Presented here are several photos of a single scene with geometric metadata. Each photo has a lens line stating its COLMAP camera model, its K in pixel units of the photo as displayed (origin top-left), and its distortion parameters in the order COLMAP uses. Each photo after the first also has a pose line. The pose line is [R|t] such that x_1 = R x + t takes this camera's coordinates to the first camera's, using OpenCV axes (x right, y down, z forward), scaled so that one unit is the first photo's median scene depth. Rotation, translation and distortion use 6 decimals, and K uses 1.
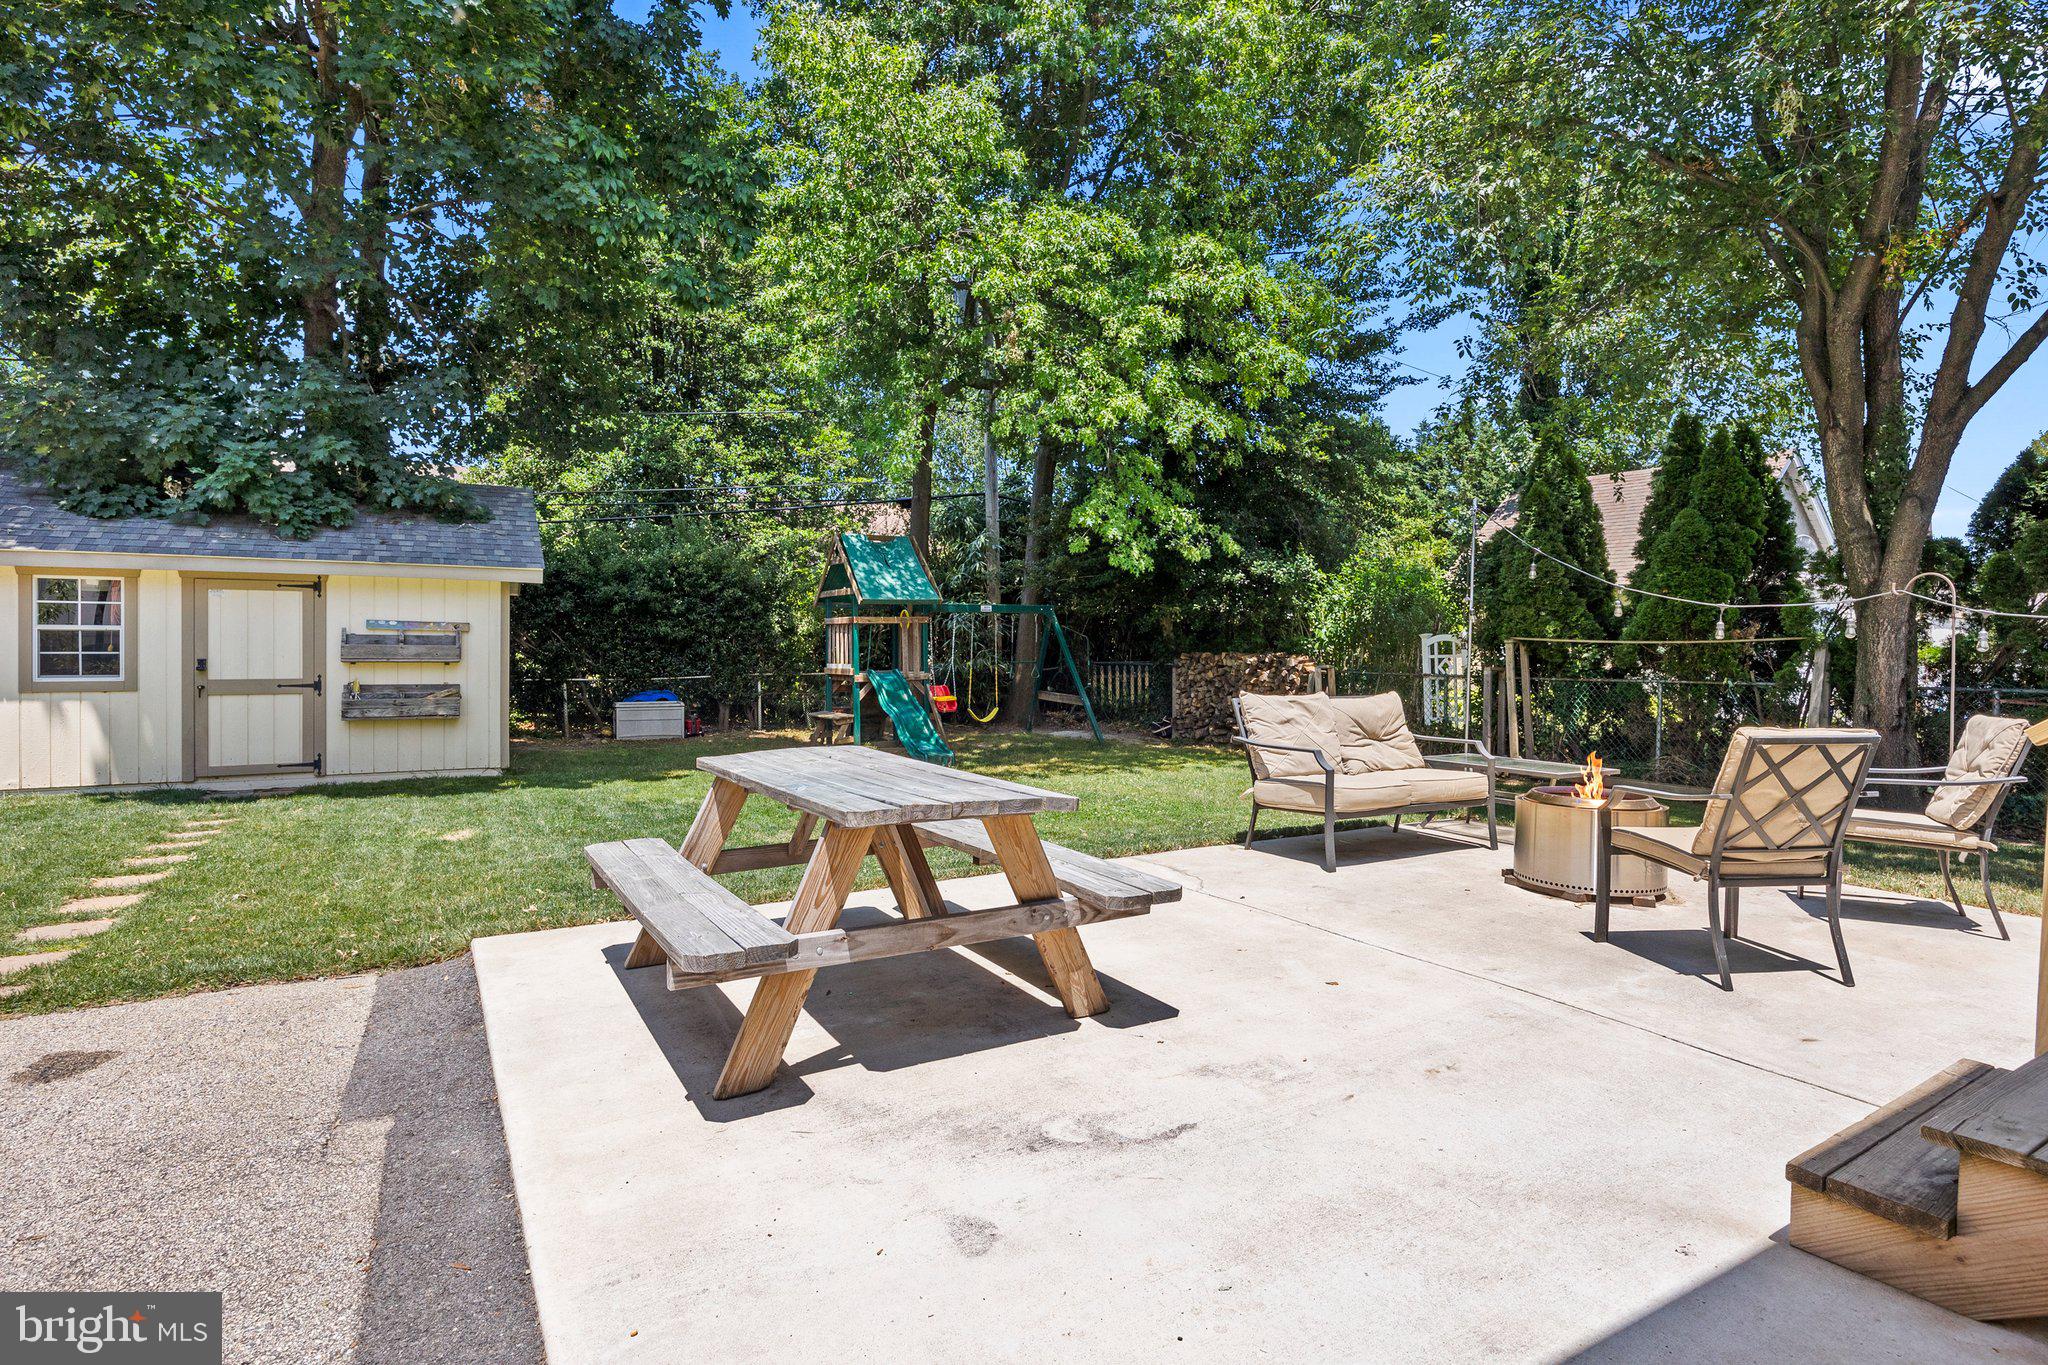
lens RADIAL K [[1044.8, 0, 1017.1], [0, 1044.8, 644.9], [0, 0, 1]] dist [-0.007186, 0.001154]
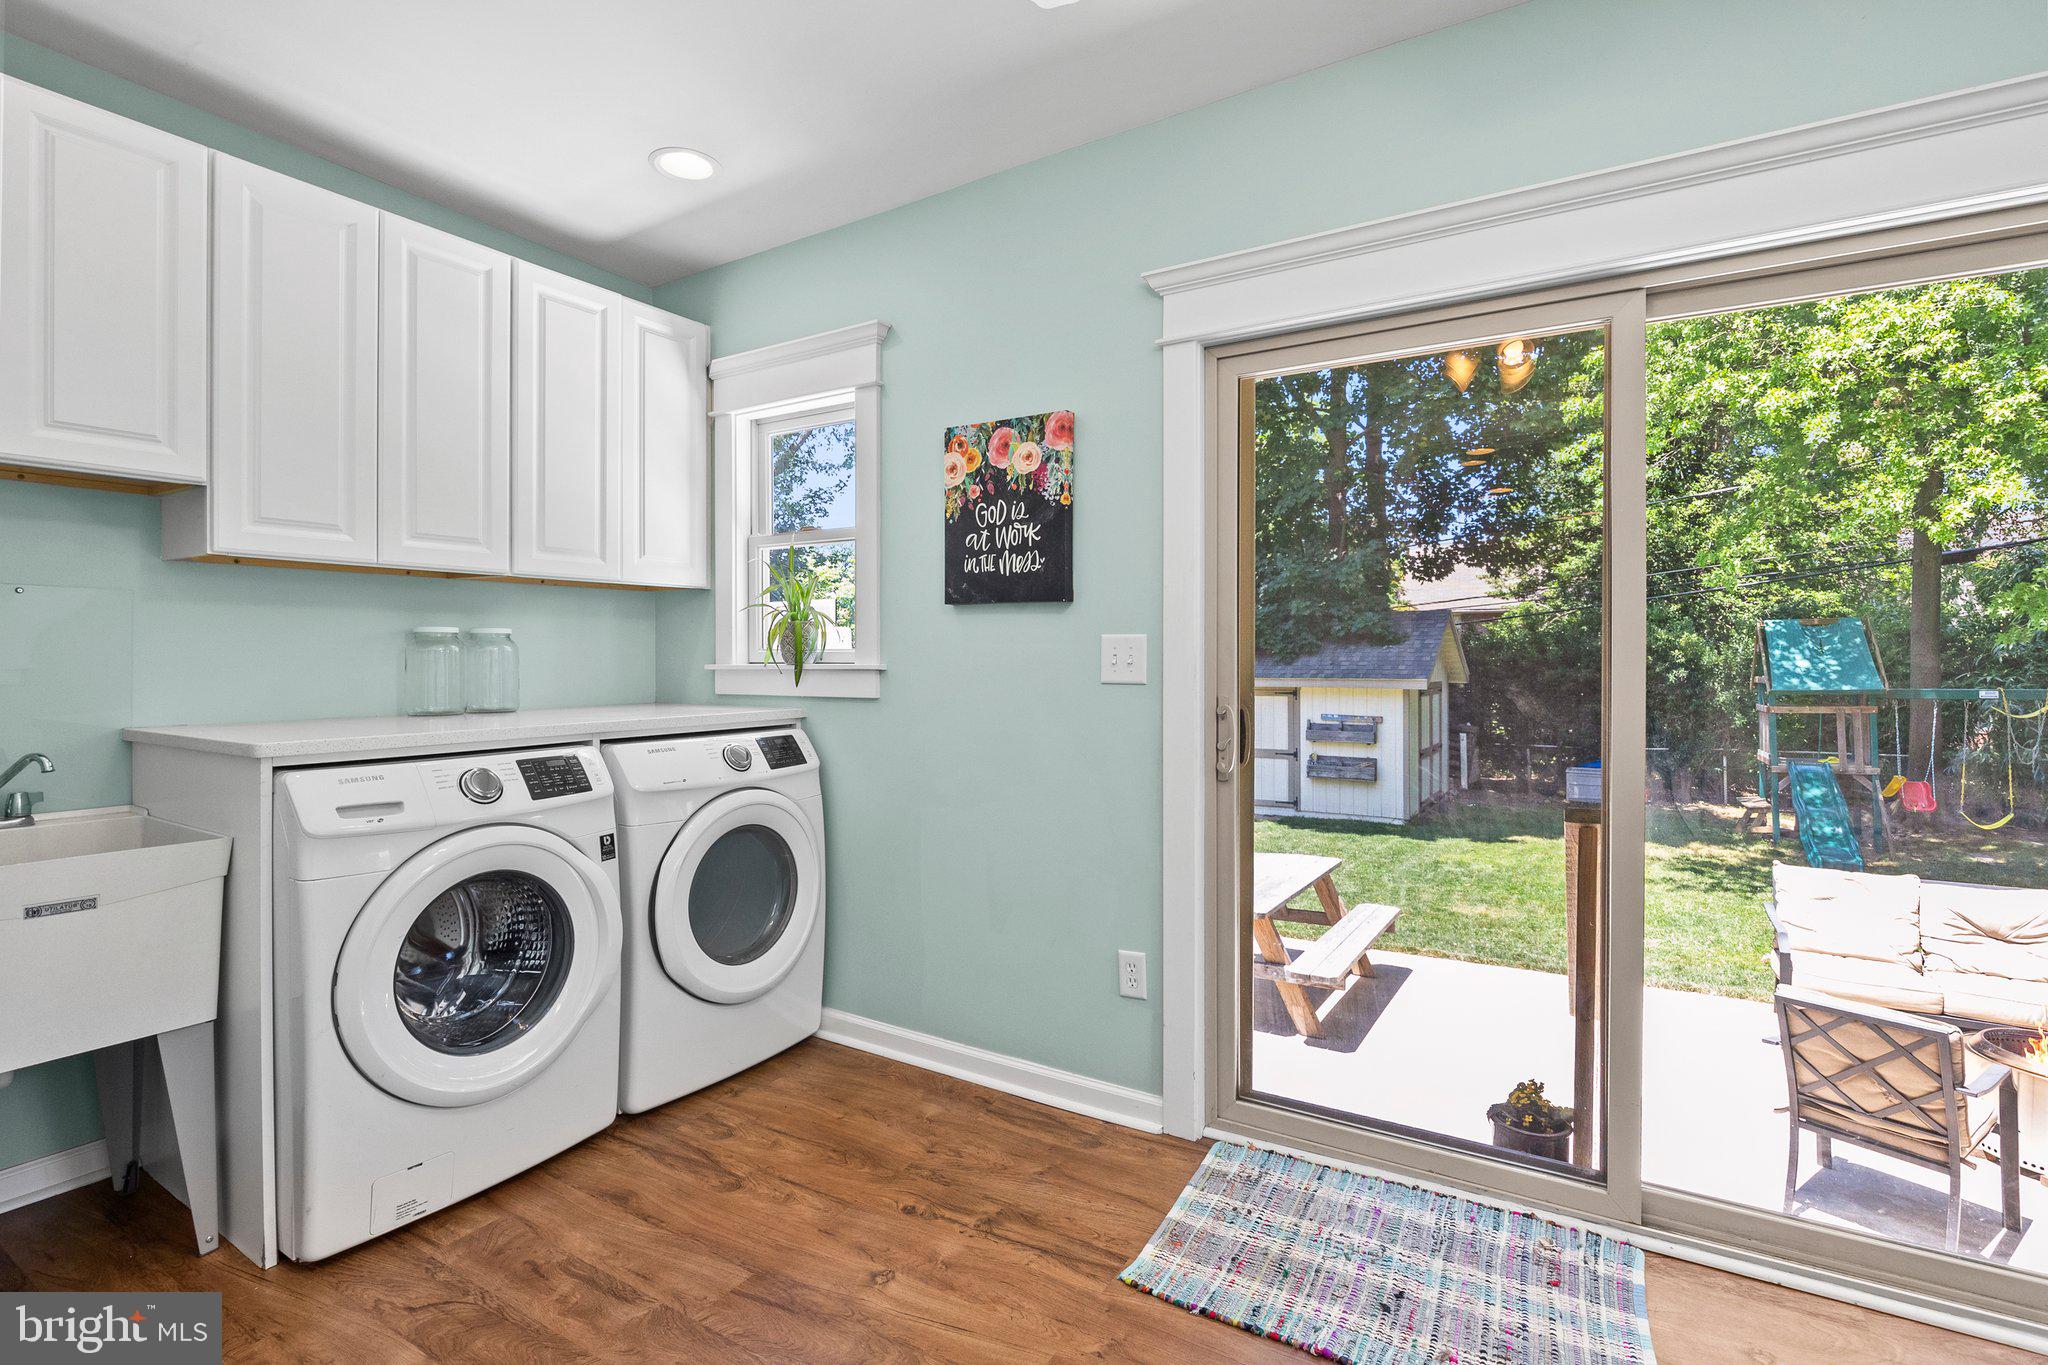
lens RADIAL K [[952.8, 0, 1029.1], [0, 952.8, 663.9], [0, 0, 1]] dist [-0.002729, -0.002507]
pose [[0.486861, -0.008354, -0.873440, 0.411729], [0.005255, 0.999964, -0.006635, -0.092237], [0.873464, -0.001360, 0.486887, -0.077809]]
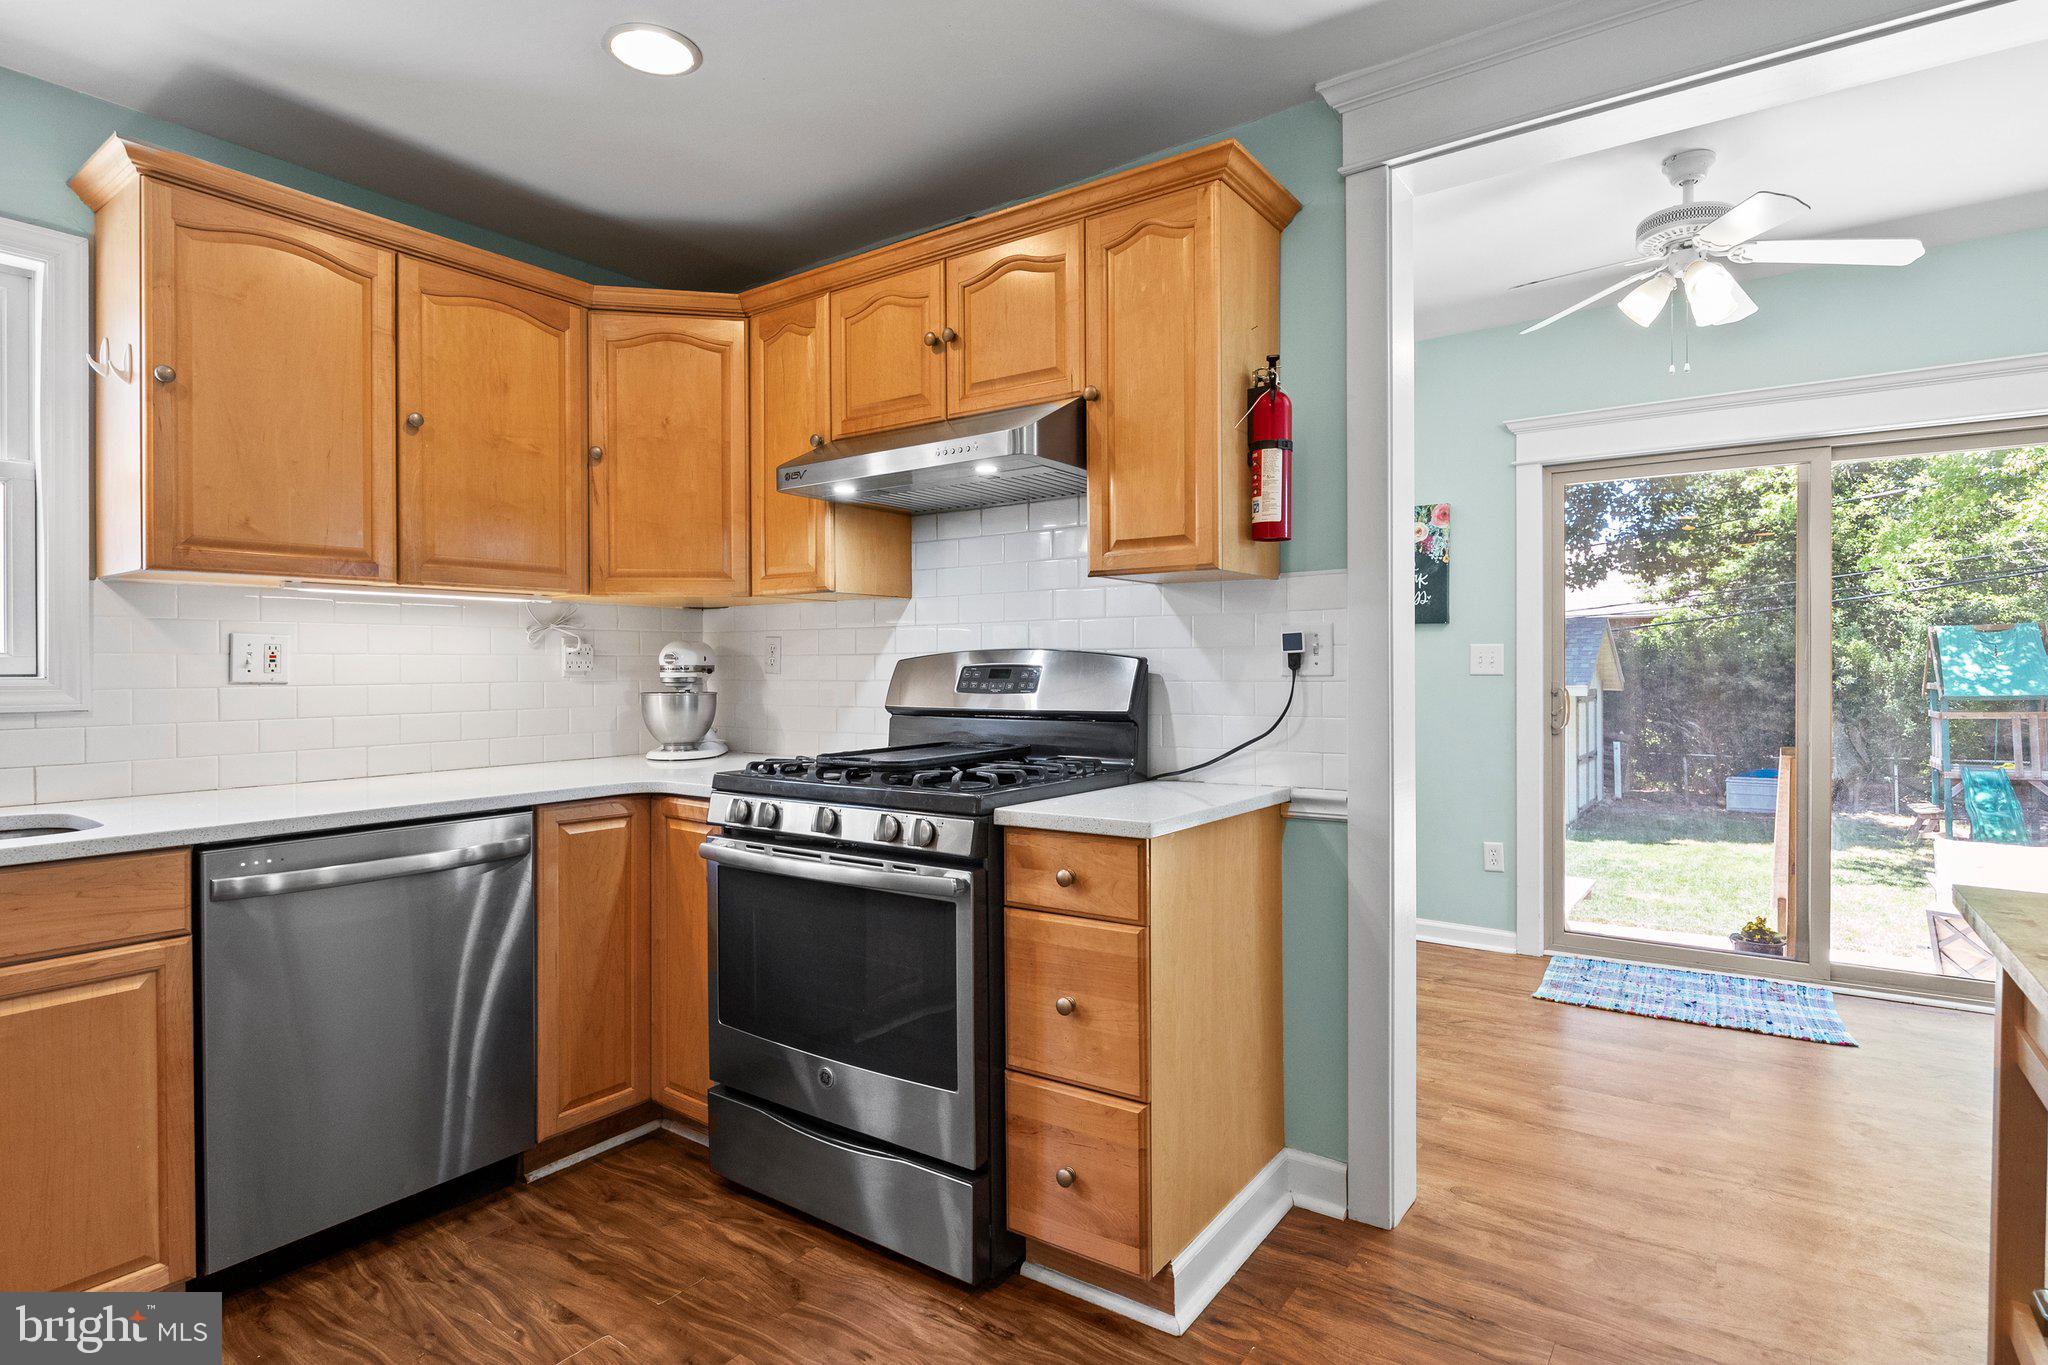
lens RADIAL K [[1044.8, 0, 1025.2], [0, 1044.8, 673.2], [0, 0, 1]] dist [-0.007186, 0.001154]
pose [[0.426840, -0.010723, -0.904263, 0.520571], [0.006425, 0.999940, -0.008825, -0.086564], [0.904304, -0.002043, 0.426884, -0.301007]]
